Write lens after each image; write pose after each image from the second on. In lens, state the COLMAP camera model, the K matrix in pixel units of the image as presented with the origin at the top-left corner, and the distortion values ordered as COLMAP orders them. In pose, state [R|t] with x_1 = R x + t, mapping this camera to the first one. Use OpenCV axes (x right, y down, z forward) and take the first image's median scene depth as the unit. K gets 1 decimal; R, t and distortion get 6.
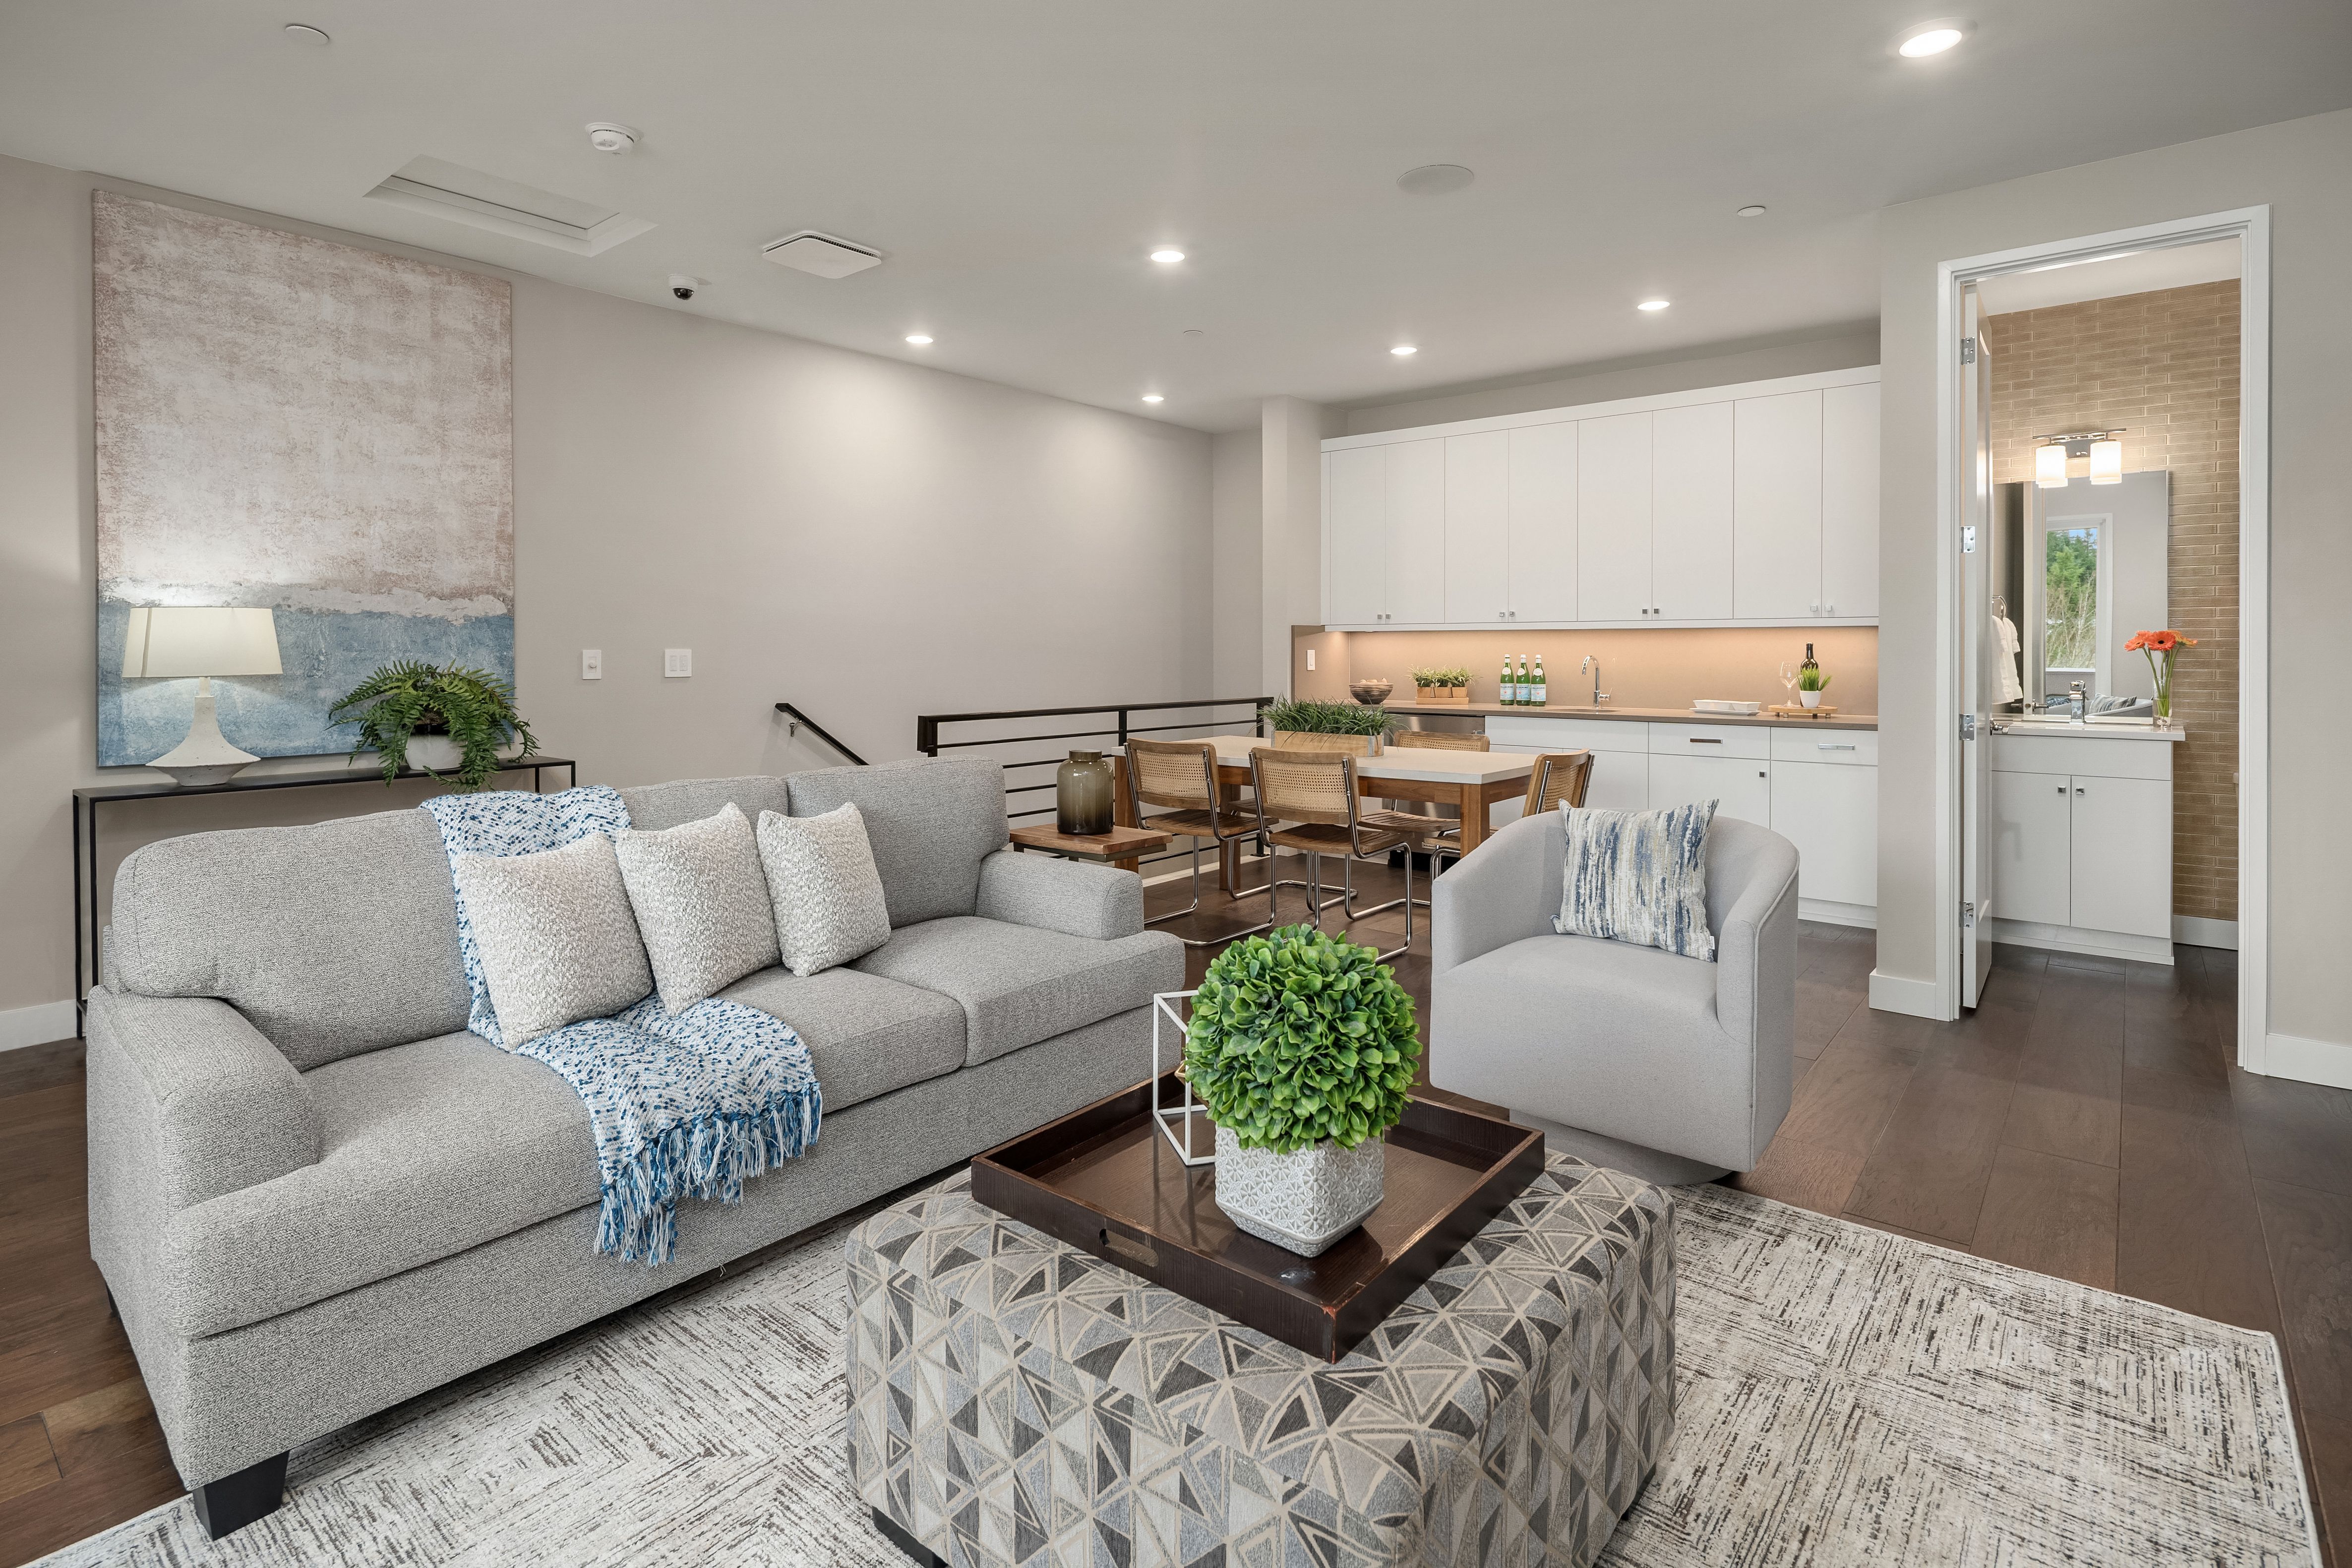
lens RADIAL K [[1166.6, 0, 1174.8], [0, 1166.6, 692.6], [0, 0, 1]] dist [0.000700, 0.000055]
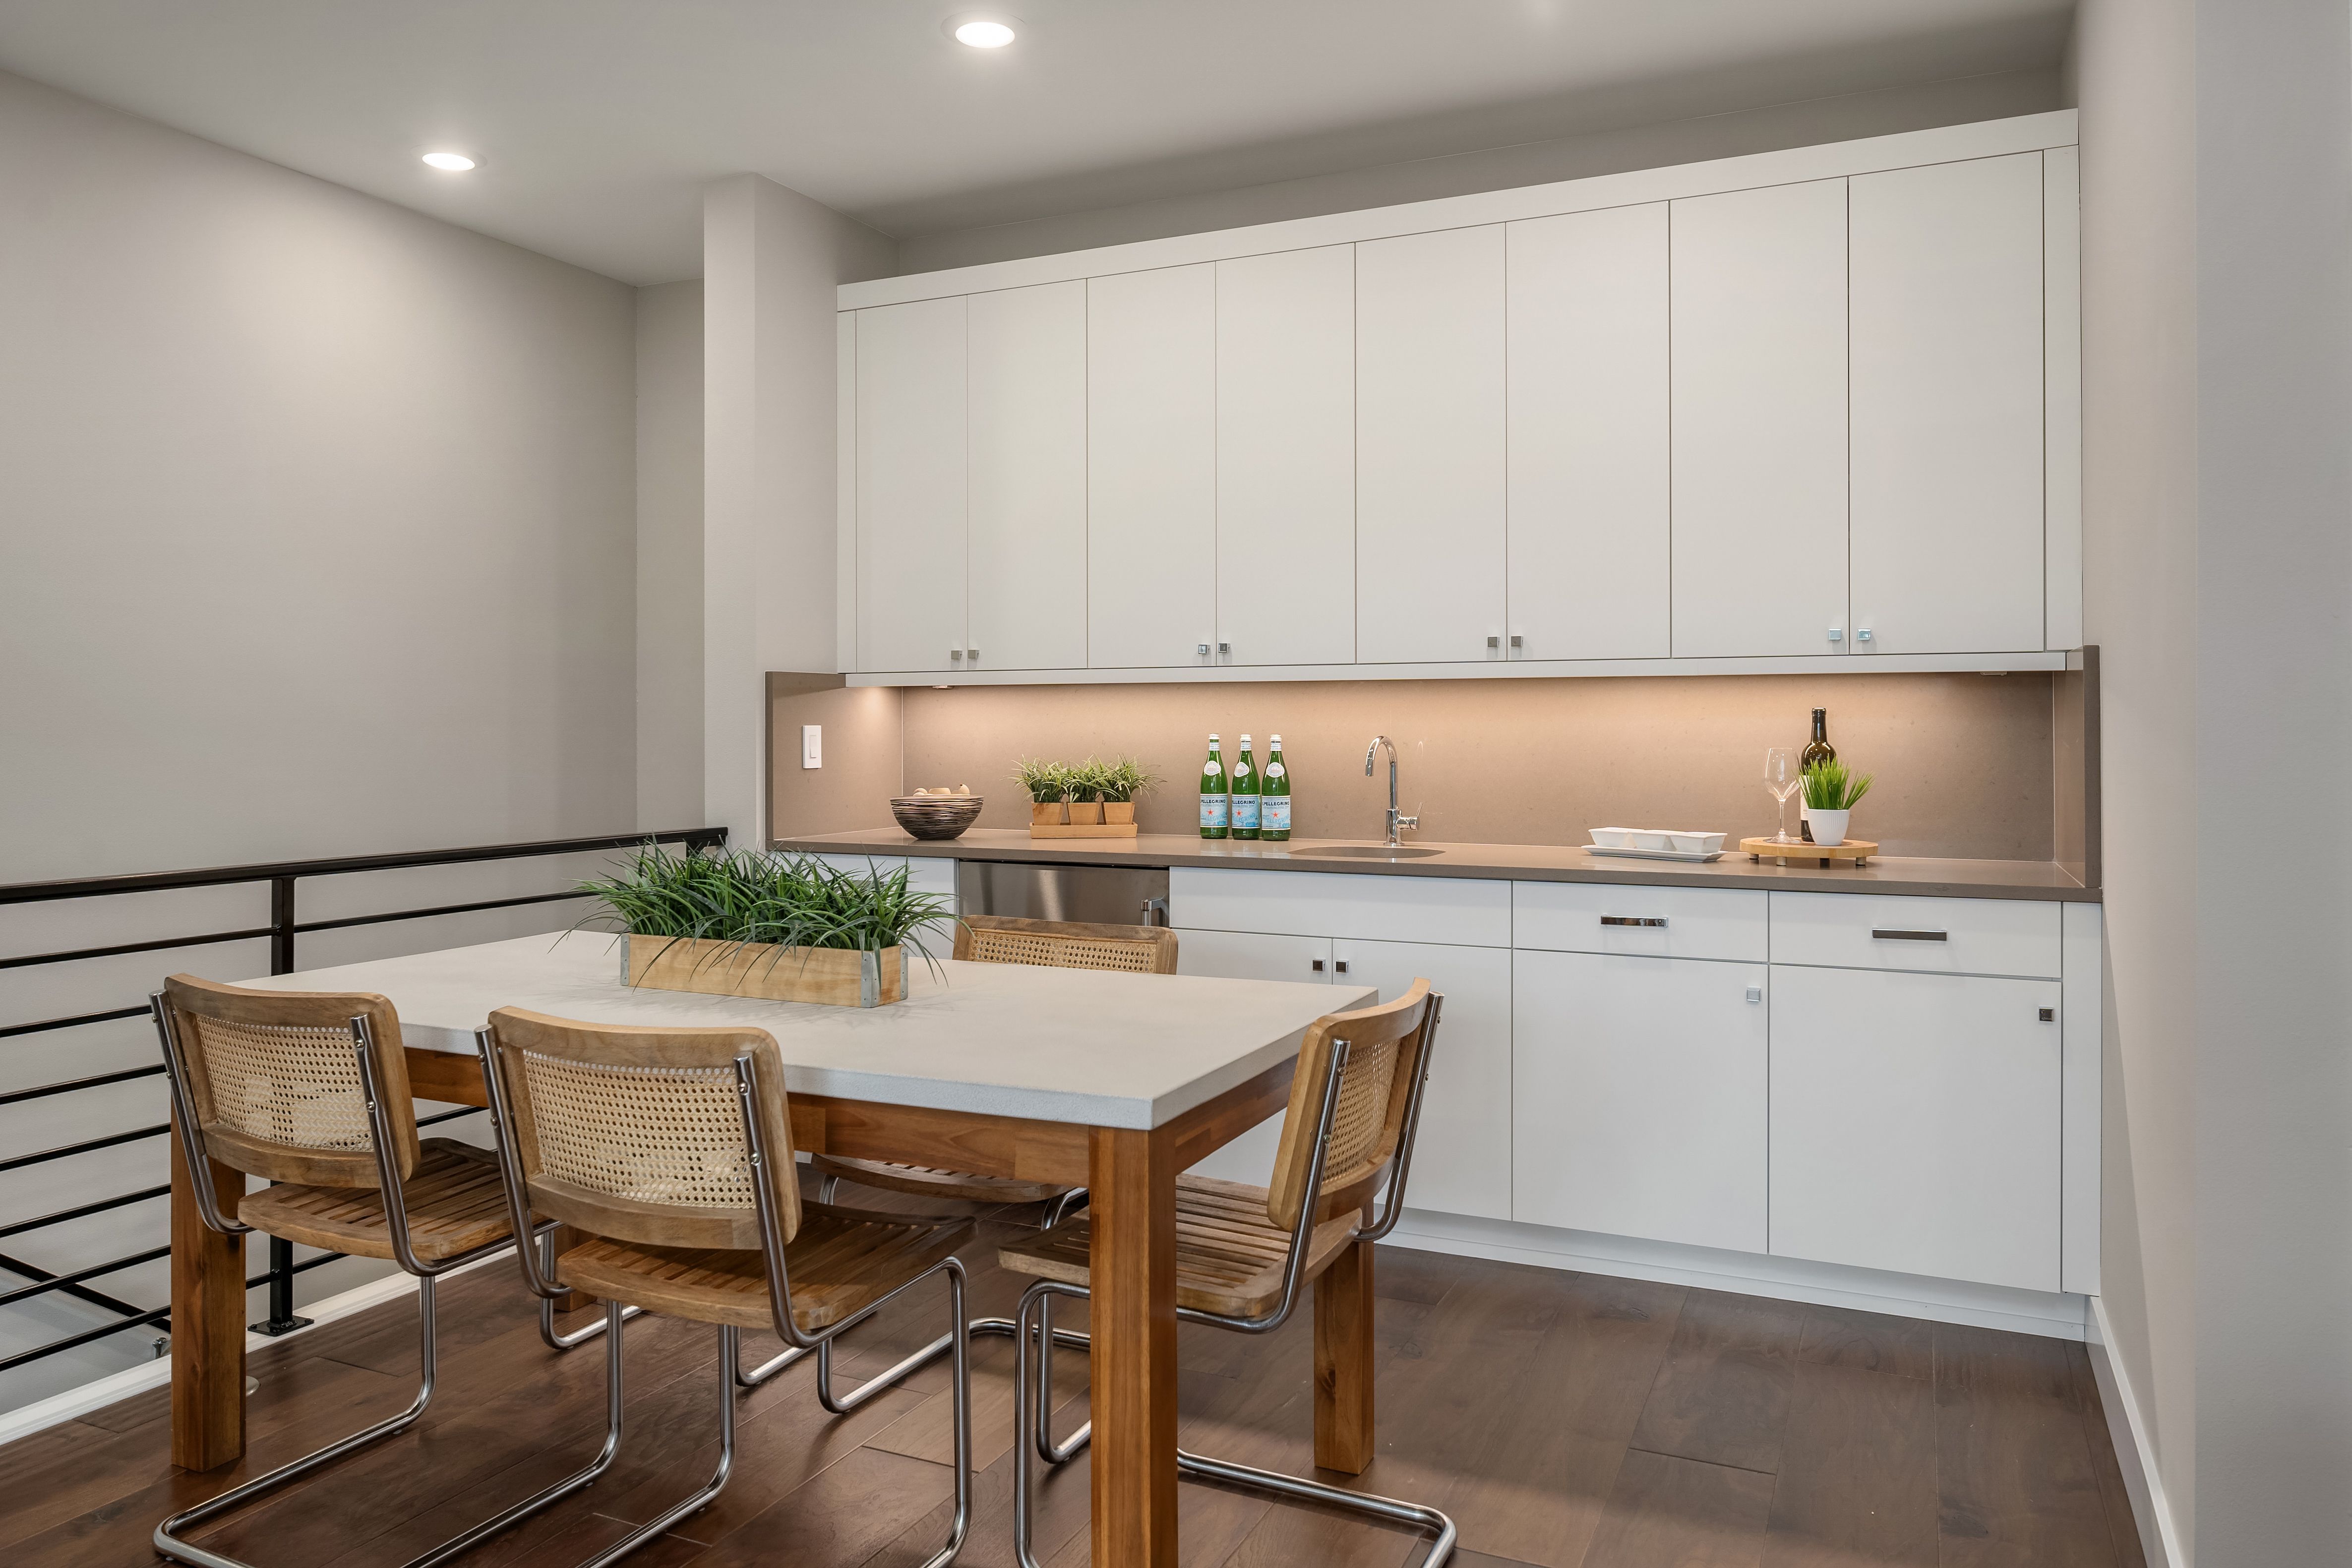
lens RADIAL K [[1602.3, 0, 1176.0], [0, 1602.3, 784.0], [0, 0, 1]] dist [-0.001701, -0.000325]
pose [[0.966709, -0.009483, 0.255702, 0.101457], [0.009961, 0.999950, -0.000576, -0.011862], [-0.255684, 0.003104, 0.966755, 0.367871]]
